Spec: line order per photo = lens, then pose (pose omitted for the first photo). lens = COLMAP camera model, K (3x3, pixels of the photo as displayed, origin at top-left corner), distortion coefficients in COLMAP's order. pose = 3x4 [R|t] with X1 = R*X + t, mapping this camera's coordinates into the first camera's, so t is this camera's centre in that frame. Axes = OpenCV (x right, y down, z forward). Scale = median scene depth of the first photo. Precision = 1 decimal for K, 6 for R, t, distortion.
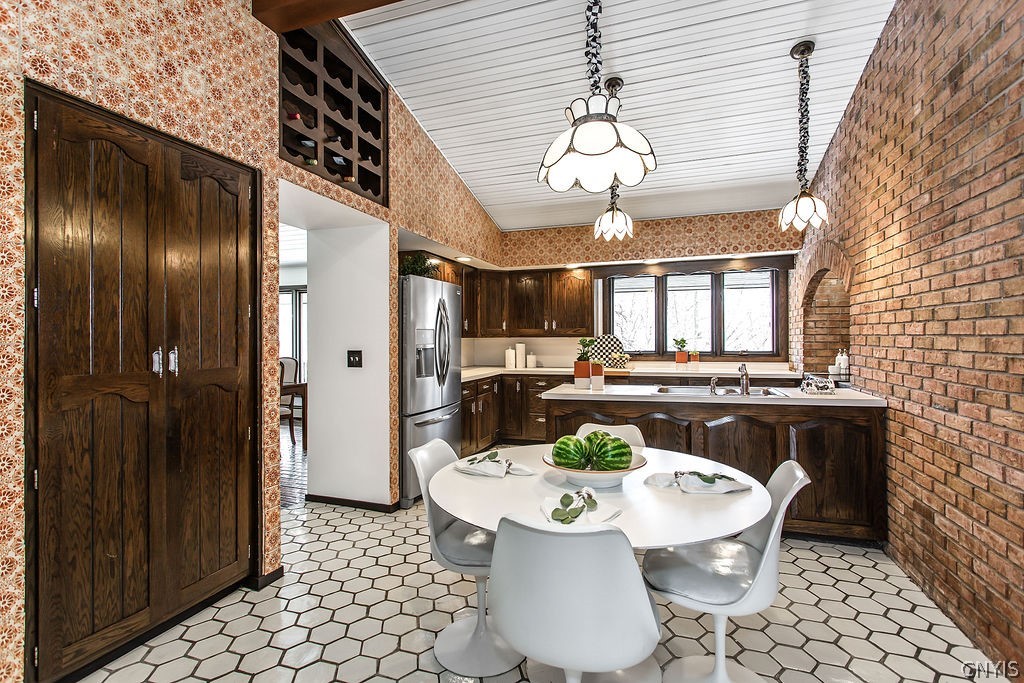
lens RADIAL K [[494.8, 0, 510.8], [0, 494.8, 341.5], [0, 0, 1]] dist [0.006672, 0.000037]
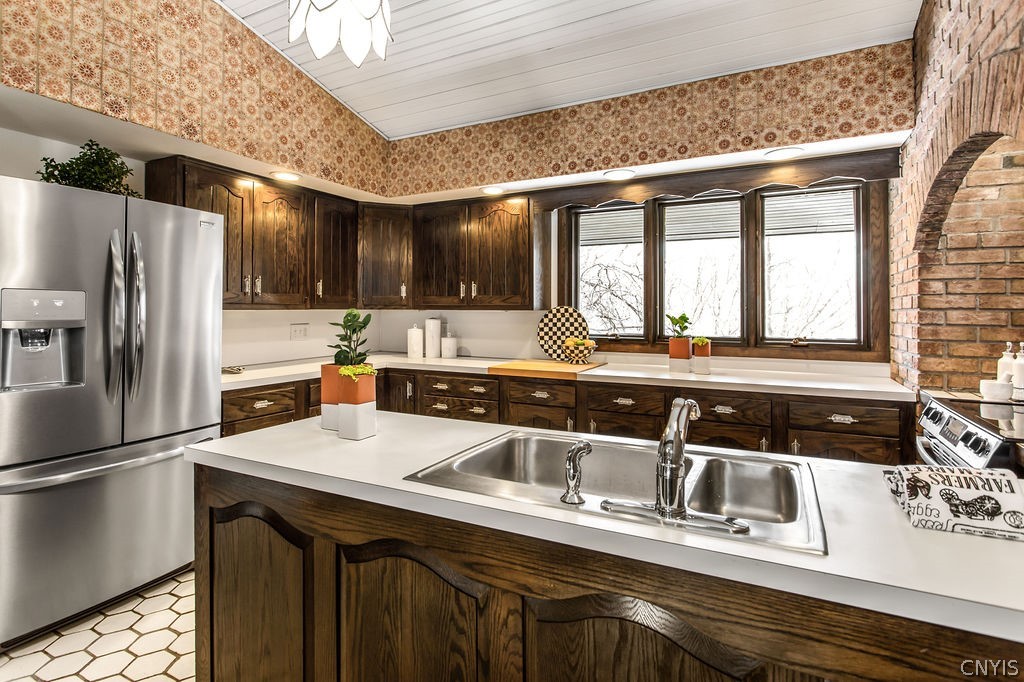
lens RADIAL K [[534.5, 0, 494.5], [0, 534.5, 305.0], [0, 0, 1]] dist [-0.003096, 0.000784]
pose [[0.988020, 0.007620, -0.154139, 0.225364], [-0.010418, 0.999795, -0.017353, -0.003523], [0.153975, 0.018751, 0.987897, 0.364961]]
